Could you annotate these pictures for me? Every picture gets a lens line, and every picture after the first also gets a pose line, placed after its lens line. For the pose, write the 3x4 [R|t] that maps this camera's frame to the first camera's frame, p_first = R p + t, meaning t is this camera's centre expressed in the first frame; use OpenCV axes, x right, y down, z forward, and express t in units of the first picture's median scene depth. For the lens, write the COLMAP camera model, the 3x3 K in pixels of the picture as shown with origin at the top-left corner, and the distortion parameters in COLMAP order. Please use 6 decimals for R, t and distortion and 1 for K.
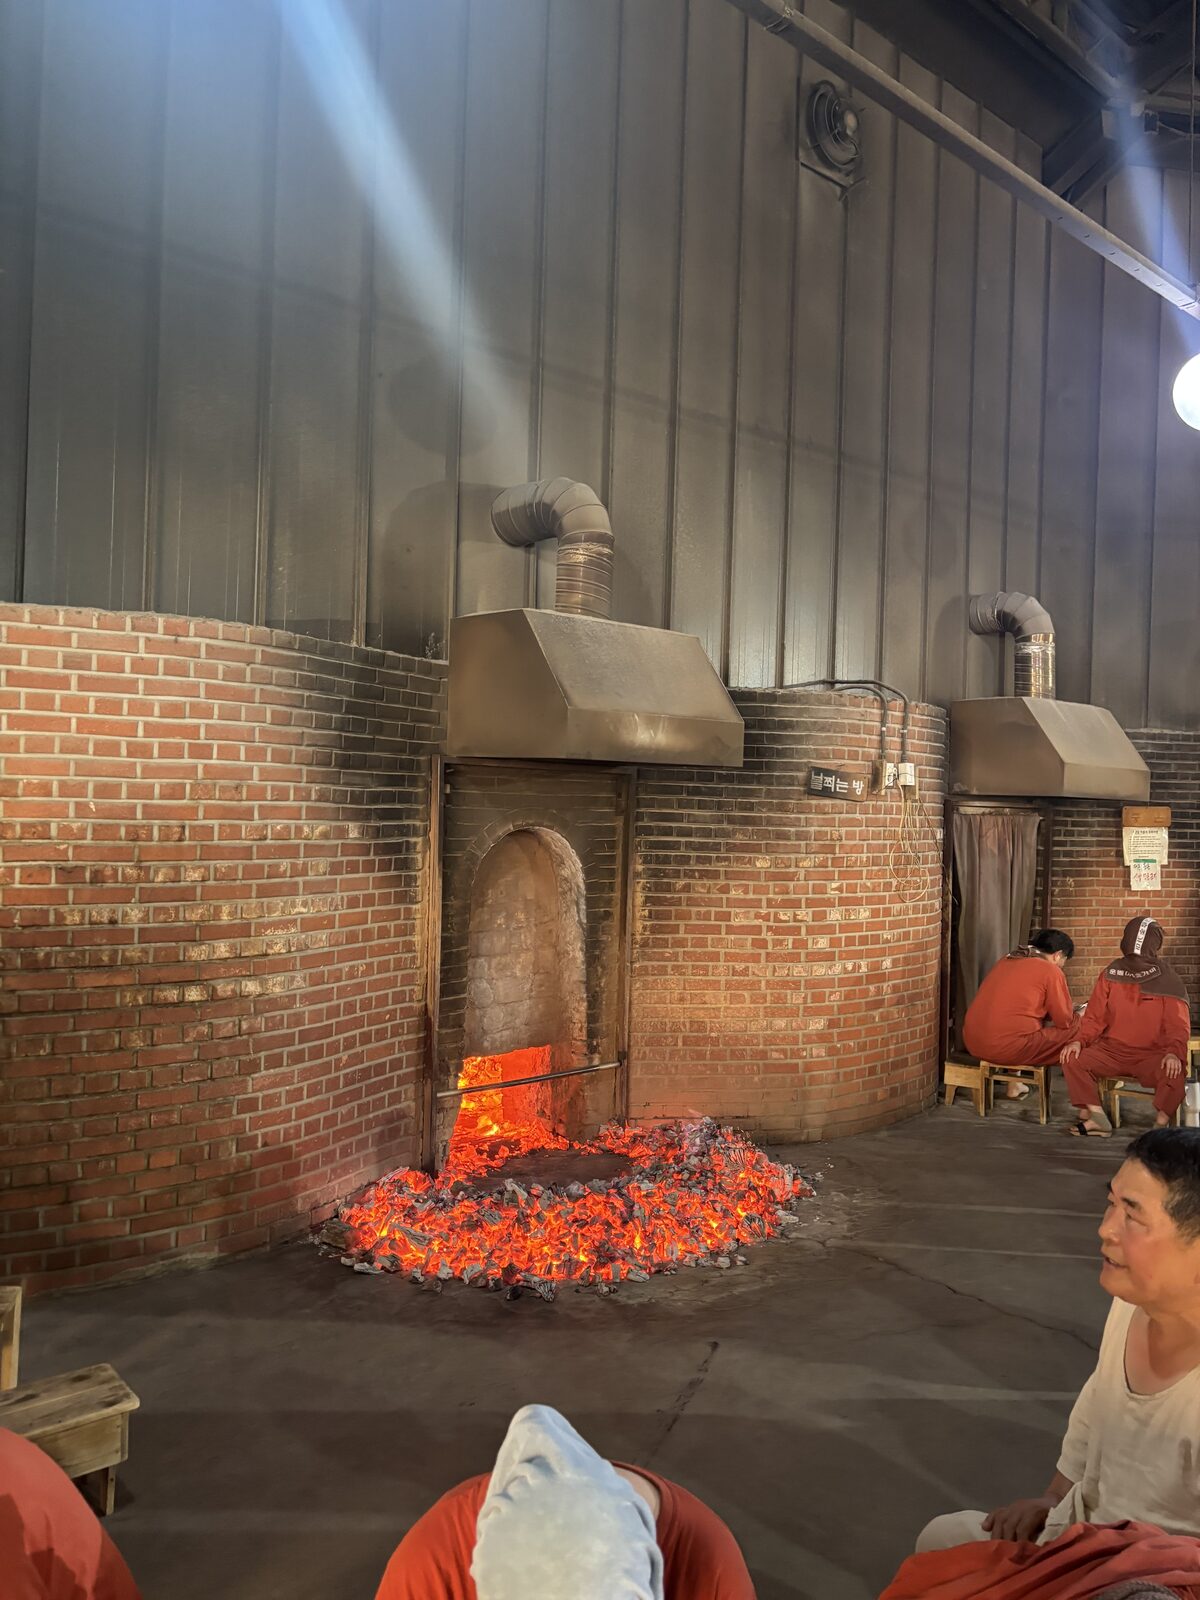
lens RADIAL K [[1214.8, 0, 597.2], [0, 1214.8, 798.8], [0, 0, 1]] dist [0.040152, -0.001061]
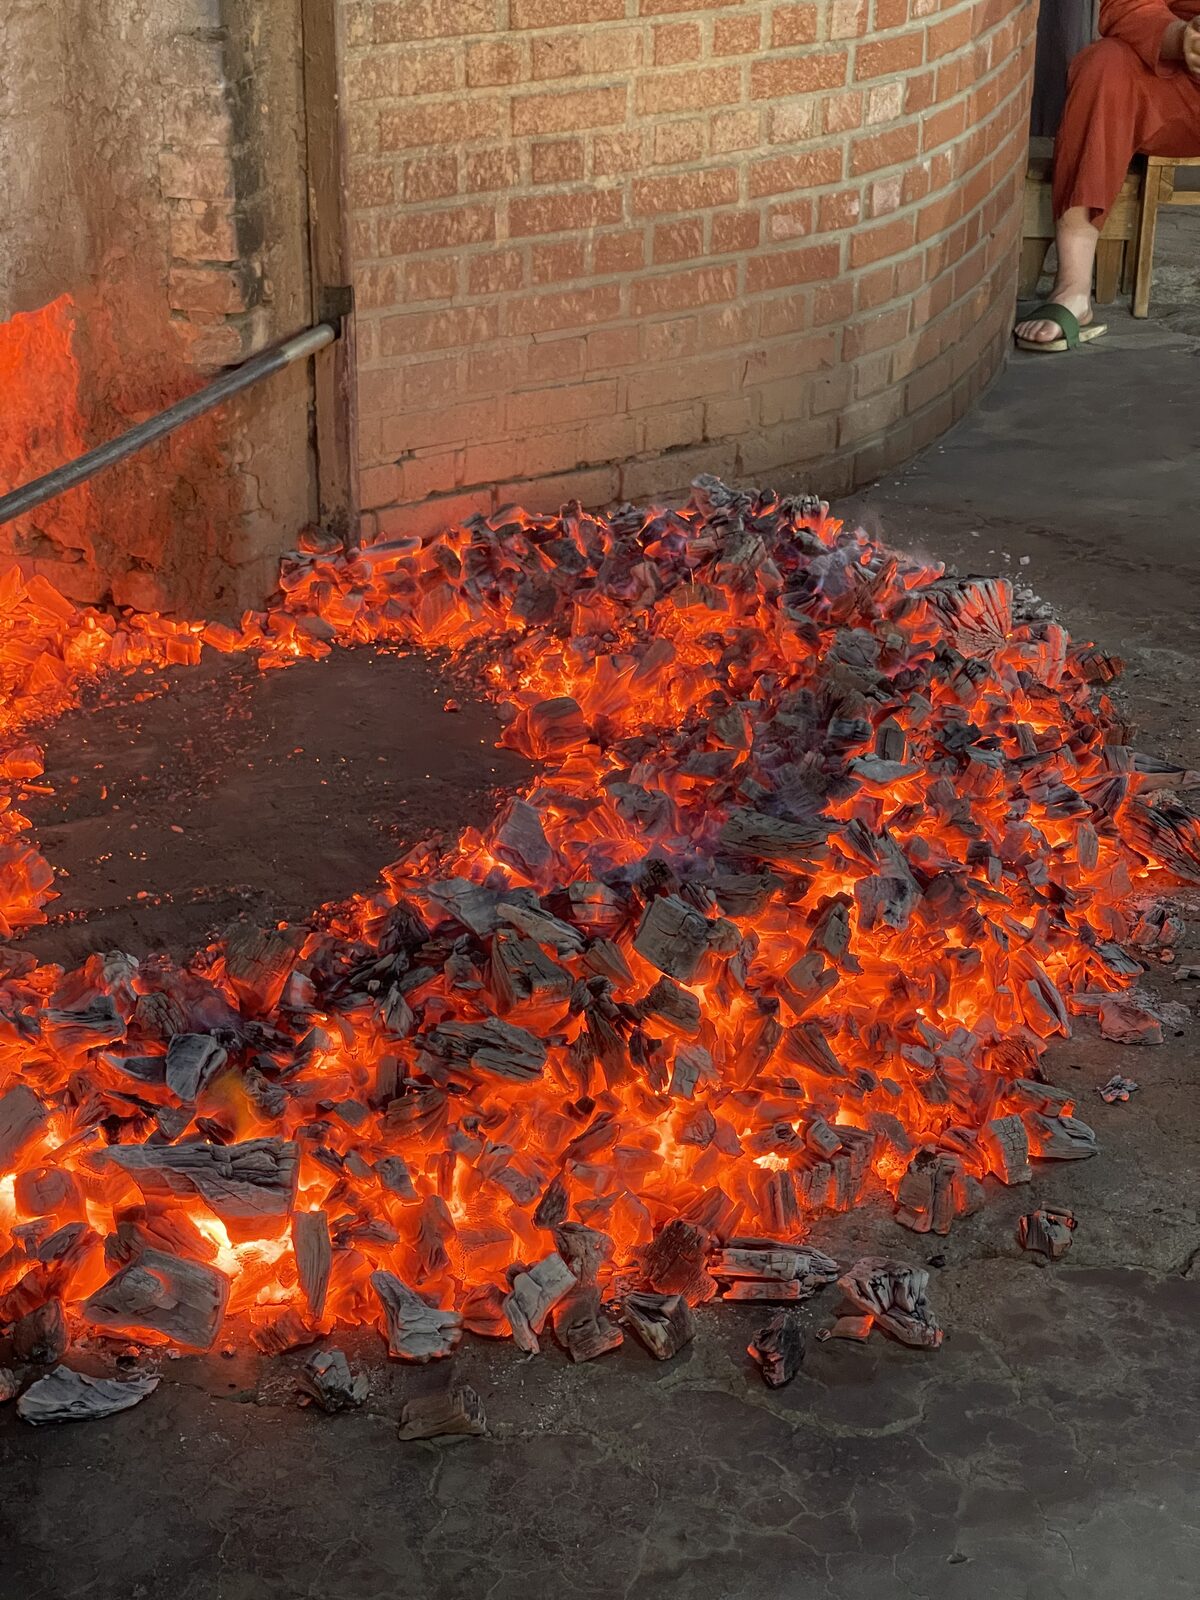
lens RADIAL K [[2956.9, 0, 599.7], [0, 2956.9, 799.3], [0, 0, 1]] dist [0.212894, 0.000000]
pose [[0.899383, -0.199291, 0.389093, -0.205731], [0.024890, 0.911944, 0.409560, 0.039731], [-0.436453, -0.358667, 0.825147, 0.374793]]
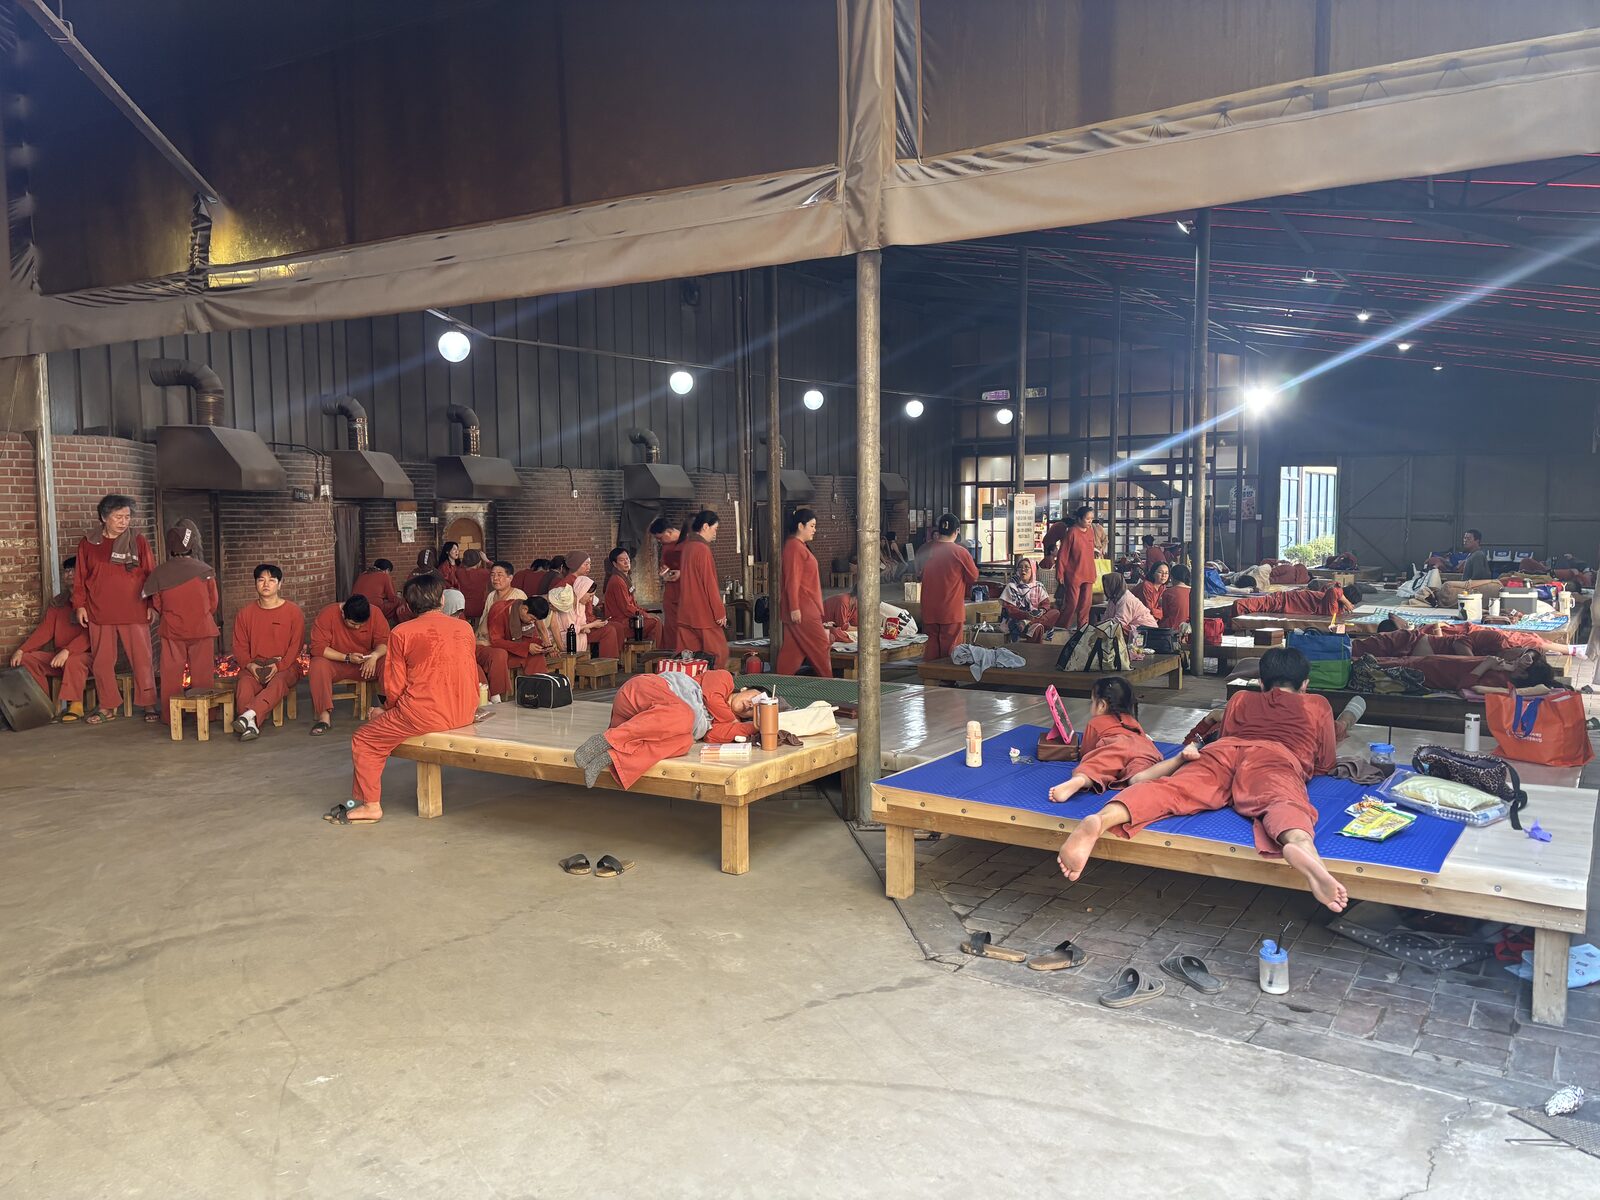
lens RADIAL K [[1214.8, 0, 799.8], [0, 1214.8, 602.3], [0, 0, 1]] dist [0.040152, -0.001061]
pose [[0.672140, -0.089060, 0.735048, -0.845320], [0.020040, 0.994564, 0.102179, -0.028246], [-0.740153, -0.053949, 0.670271, -1.166518]]
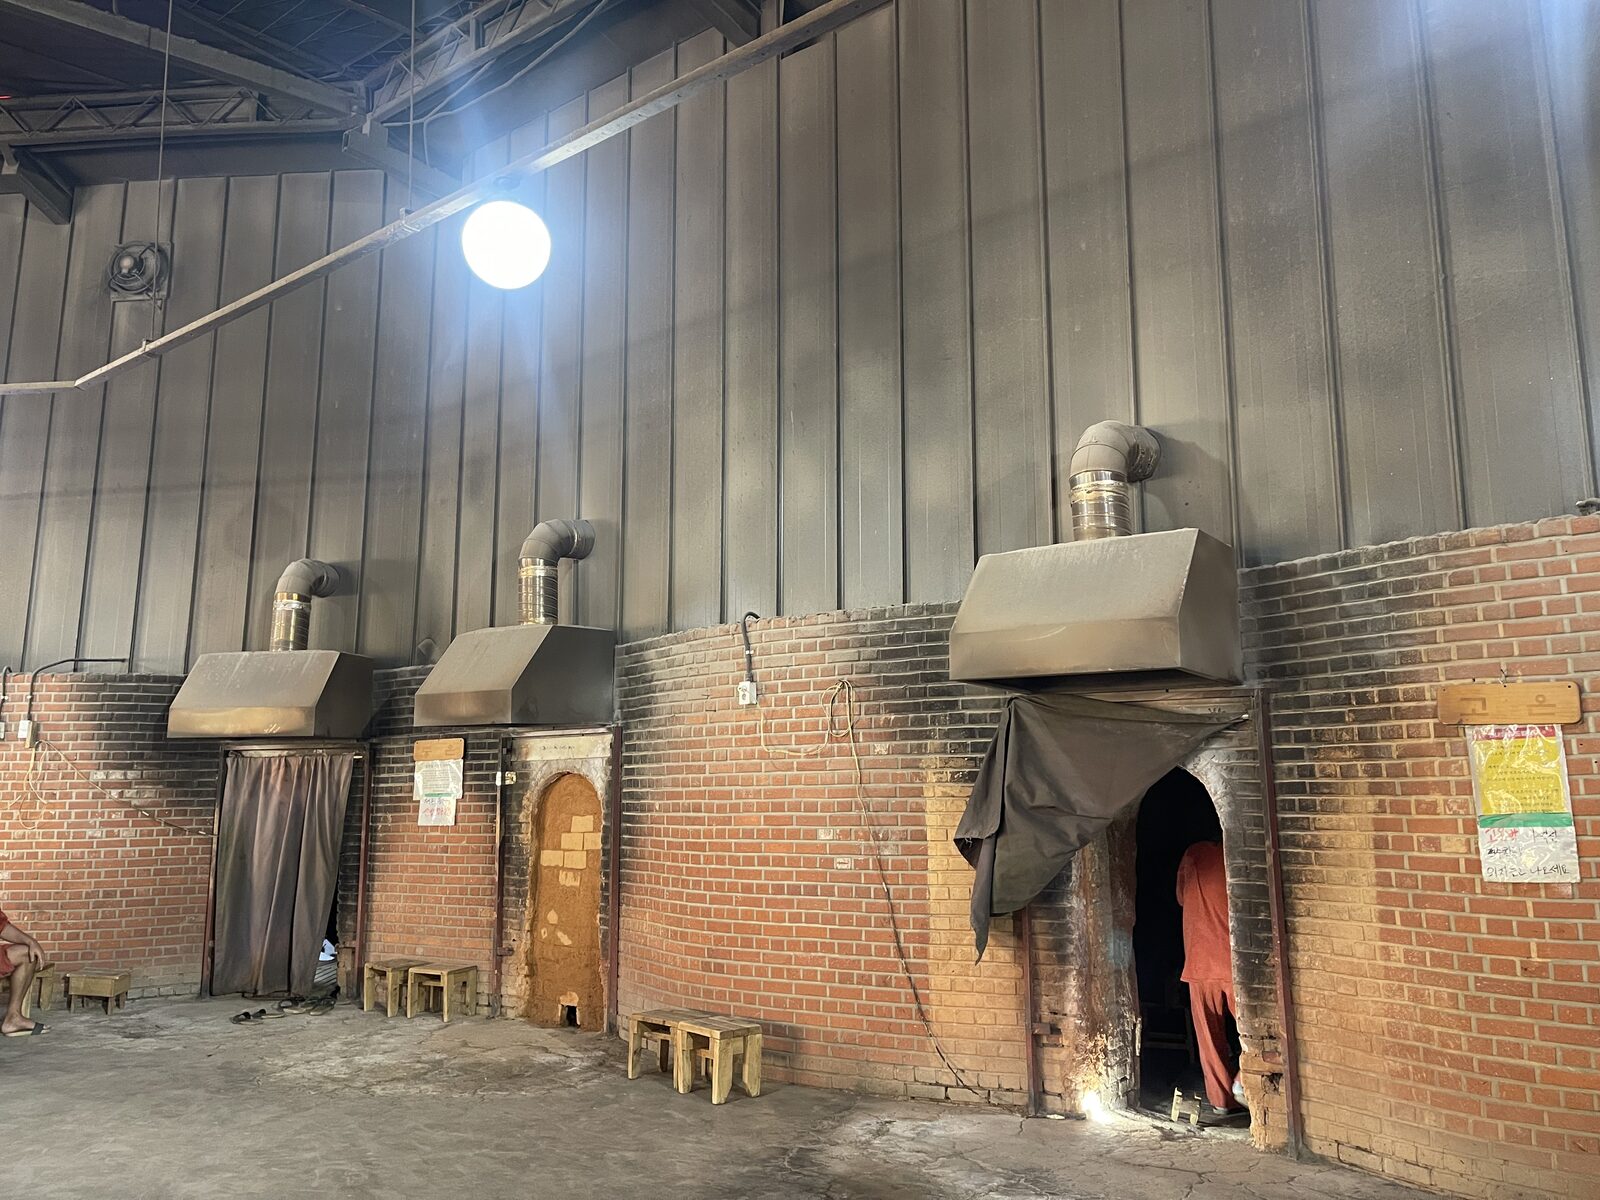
lens RADIAL K [[1167.2, 0, 800.9], [0, 1167.2, 600.4], [0, 0, 1]] dist [0.000569, 0.000563]
pose [[0.681643, -0.152357, -0.715647, 1.962487], [0.036357, 0.983925, -0.174843, 0.104765], [0.730781, 0.093162, 0.676224, 0.828043]]
